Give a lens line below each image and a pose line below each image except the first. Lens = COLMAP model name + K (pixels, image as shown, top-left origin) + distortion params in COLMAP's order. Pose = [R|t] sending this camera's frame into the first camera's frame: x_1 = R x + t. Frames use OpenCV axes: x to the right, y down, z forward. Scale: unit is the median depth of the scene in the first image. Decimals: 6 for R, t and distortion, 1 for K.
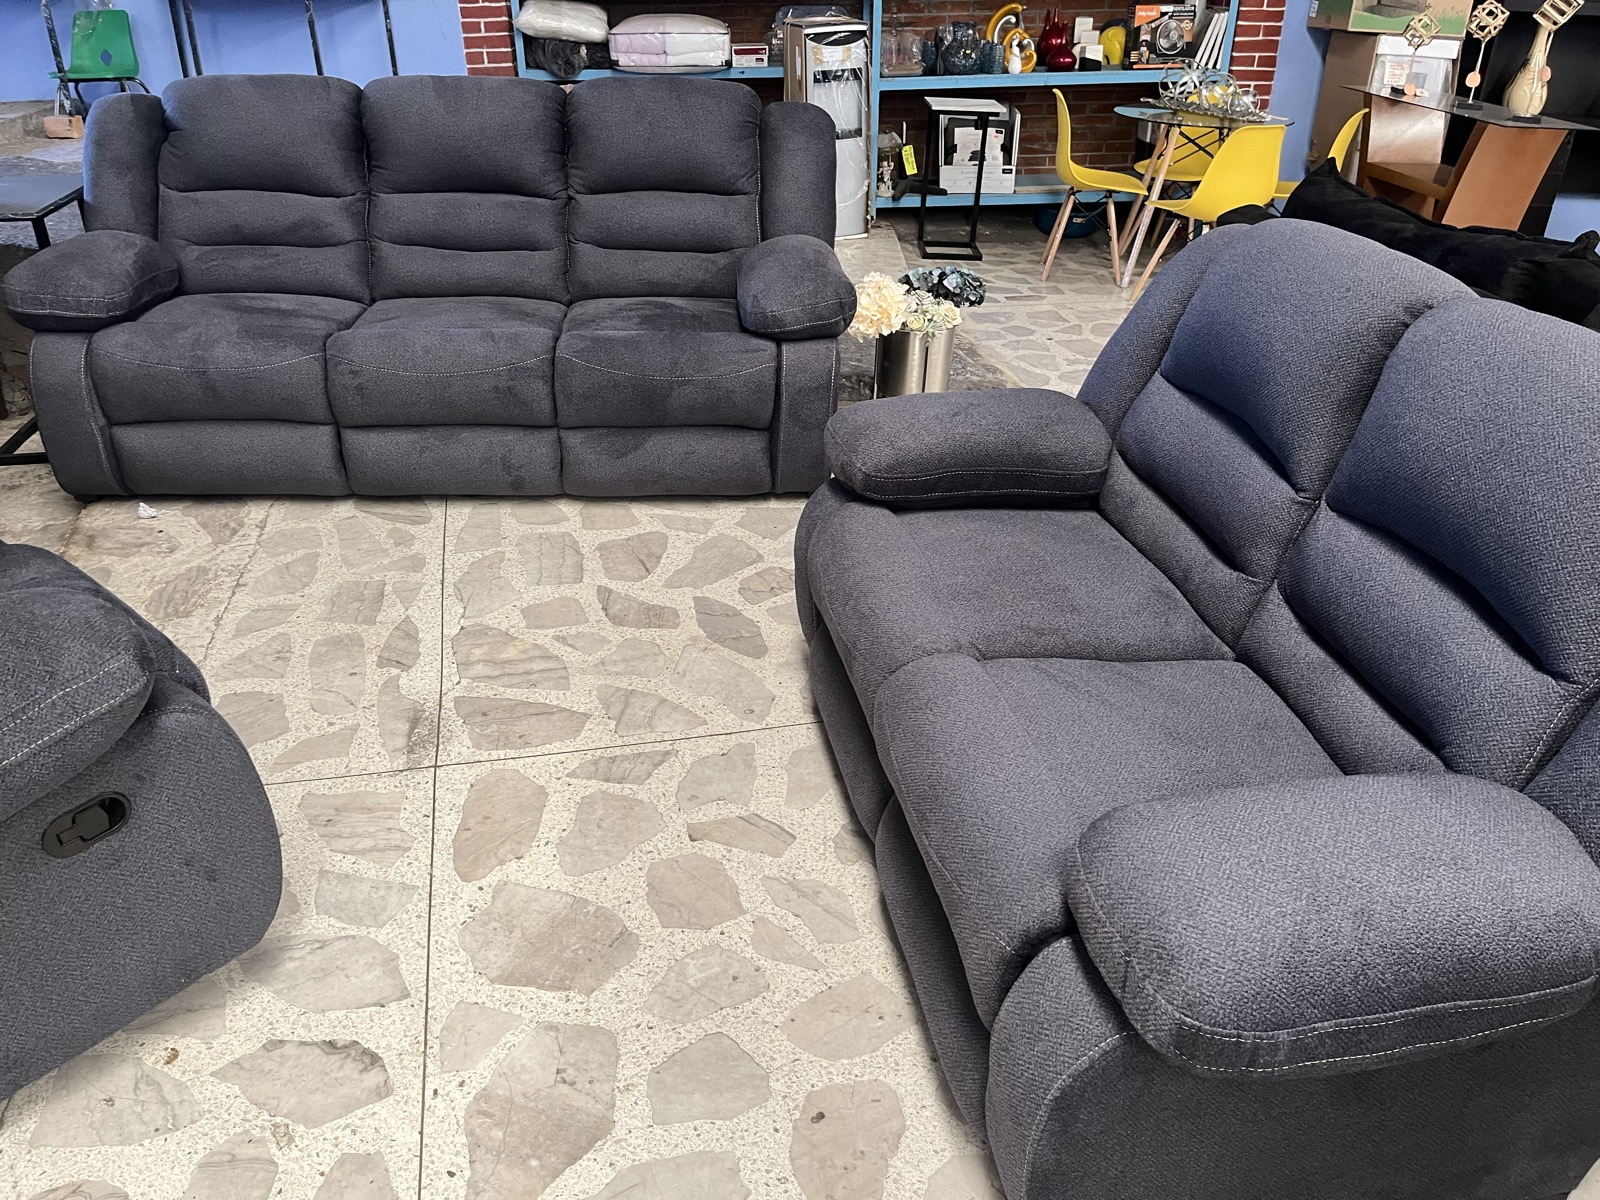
lens RADIAL K [[1221.2, 0, 816.6], [0, 1221.2, 635.1], [0, 0, 1]] dist [0.068558, -0.096443]
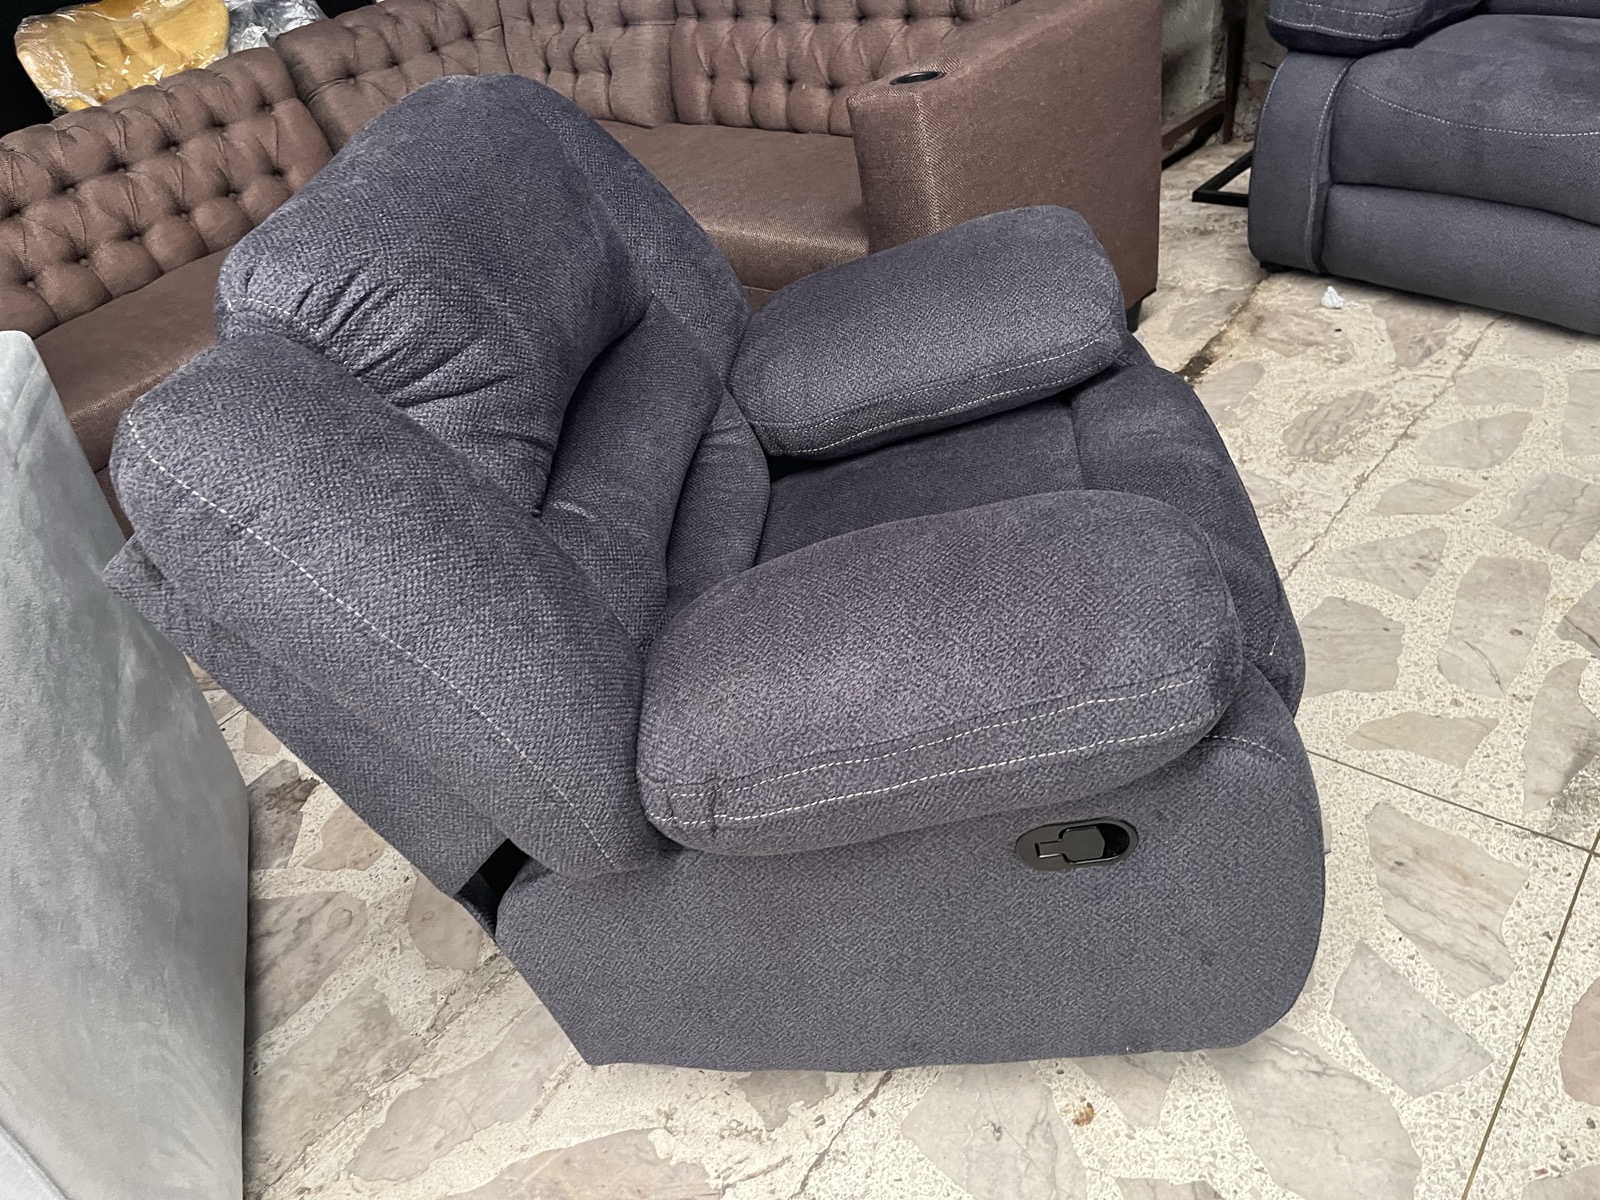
lens RADIAL K [[1221.2, 0, 790.2], [0, 1221.2, 589.3], [0, 0, 1]] dist [0.068558, -0.096443]
pose [[0.609312, 0.380931, -0.695435, -0.142298], [-0.243003, 0.924551, 0.293522, -0.084394], [0.754777, -0.009854, 0.655908, 0.231121]]
